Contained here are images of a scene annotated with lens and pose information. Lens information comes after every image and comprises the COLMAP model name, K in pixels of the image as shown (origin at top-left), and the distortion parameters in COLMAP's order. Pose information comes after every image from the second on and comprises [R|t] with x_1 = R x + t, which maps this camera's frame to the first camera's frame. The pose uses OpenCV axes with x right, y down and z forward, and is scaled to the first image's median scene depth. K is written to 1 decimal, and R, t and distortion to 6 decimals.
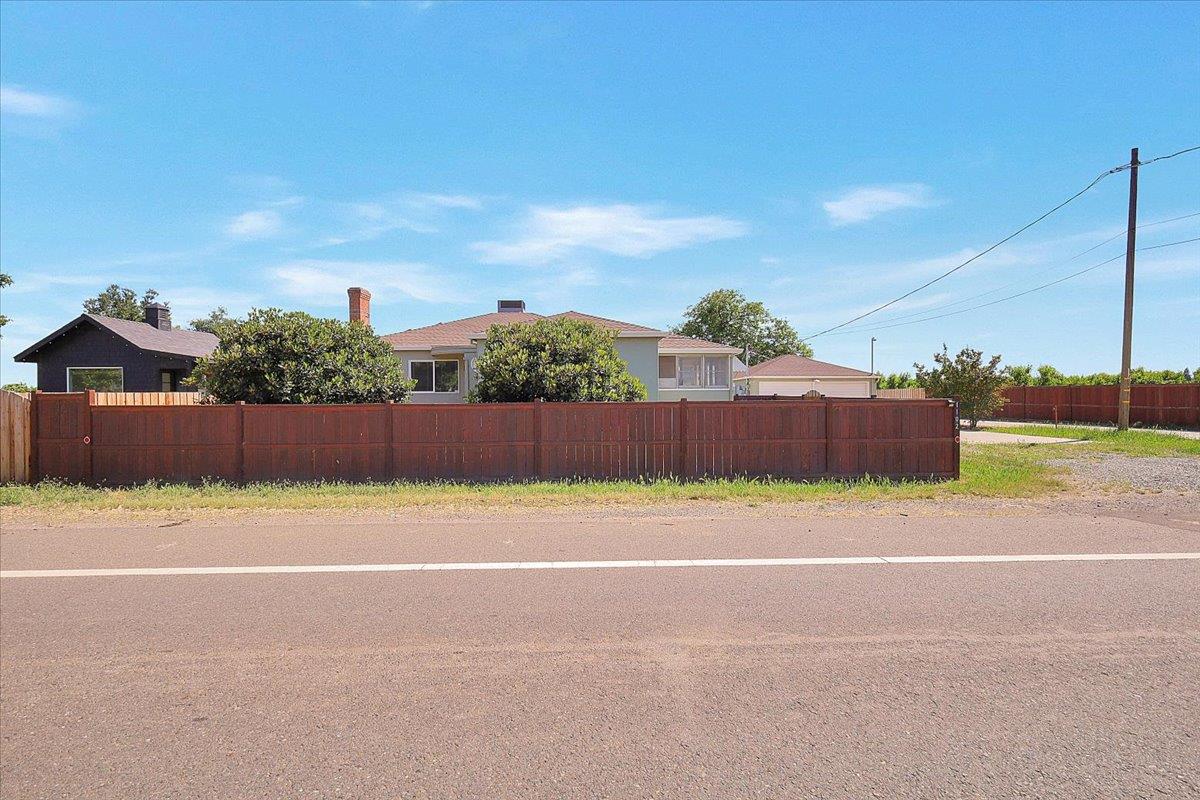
lens RADIAL K [[520.6, 0, 598.6], [0, 520.6, 395.1], [0, 0, 1]] dist [-0.000498, 0.000484]
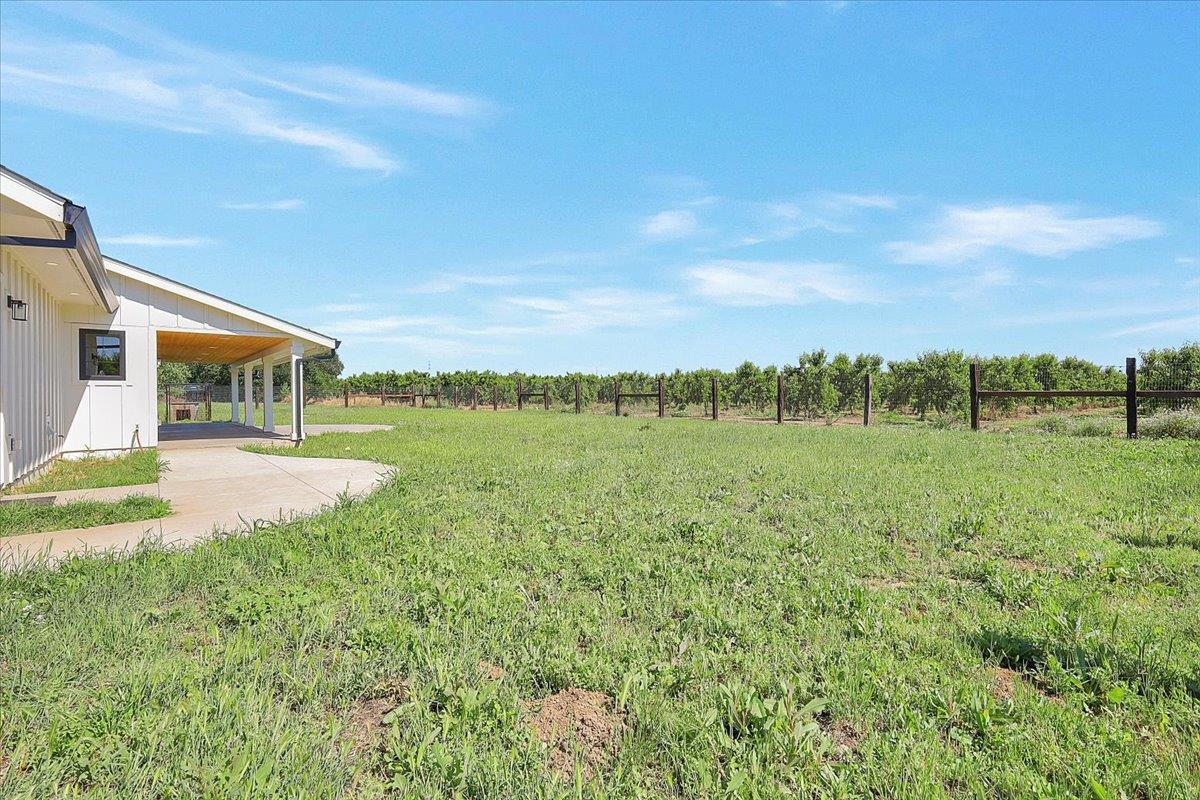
lens RADIAL K [[520.6, 0, 598.6], [0, 520.6, 395.1], [0, 0, 1]] dist [-0.000498, 0.000484]
pose [[0.999992, 0.001478, -0.003689, -0.792028], [-0.001485, 0.999997, -0.001869, 0.002083], [0.003687, 0.001875, 0.999991, 0.000371]]
